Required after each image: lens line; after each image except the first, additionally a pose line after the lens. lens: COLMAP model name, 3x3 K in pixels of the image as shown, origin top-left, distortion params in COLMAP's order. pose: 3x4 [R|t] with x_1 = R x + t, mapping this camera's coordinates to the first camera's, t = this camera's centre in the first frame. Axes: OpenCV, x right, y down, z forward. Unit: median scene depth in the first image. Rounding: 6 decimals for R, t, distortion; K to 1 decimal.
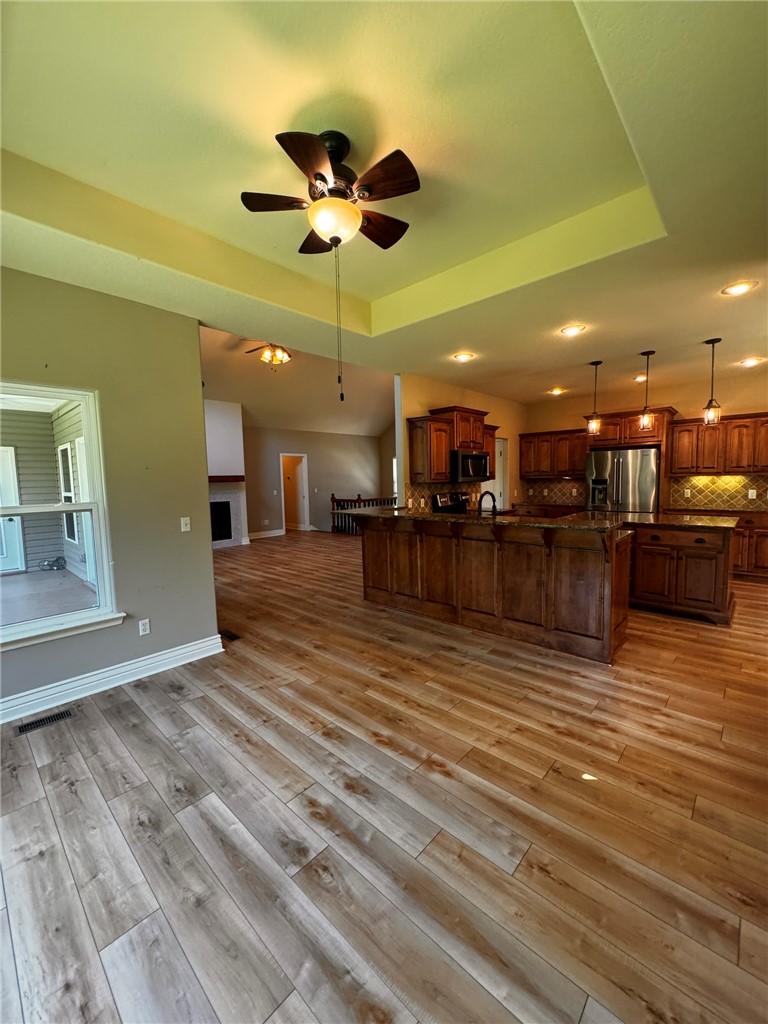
lens RADIAL K [[408.3, 0, 385.1], [0, 408.3, 510.2], [0, 0, 1]] dist [-0.006843, 0.000485]
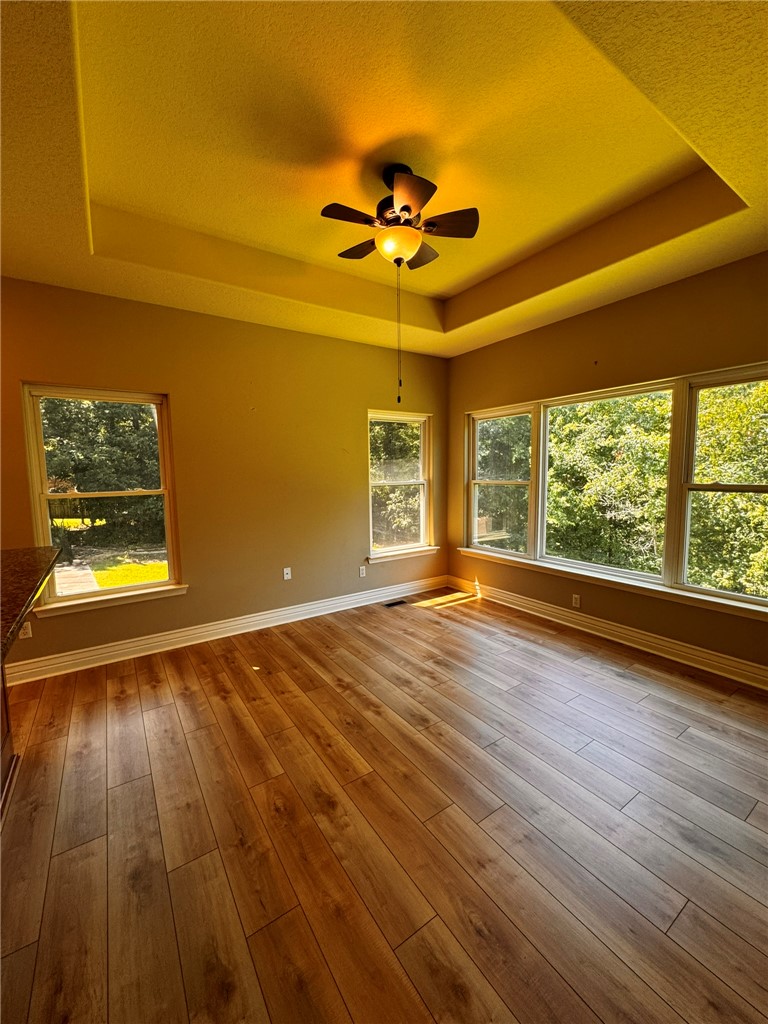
lens RADIAL K [[408.3, 0, 383.5], [0, 408.3, 511.4], [0, 0, 1]] dist [-0.006843, 0.000485]
pose [[-0.972434, 0.011550, 0.232893, -0.286191], [0.054076, 0.982714, 0.177054, -0.150254], [-0.226822, 0.184767, -0.956249, 1.897762]]
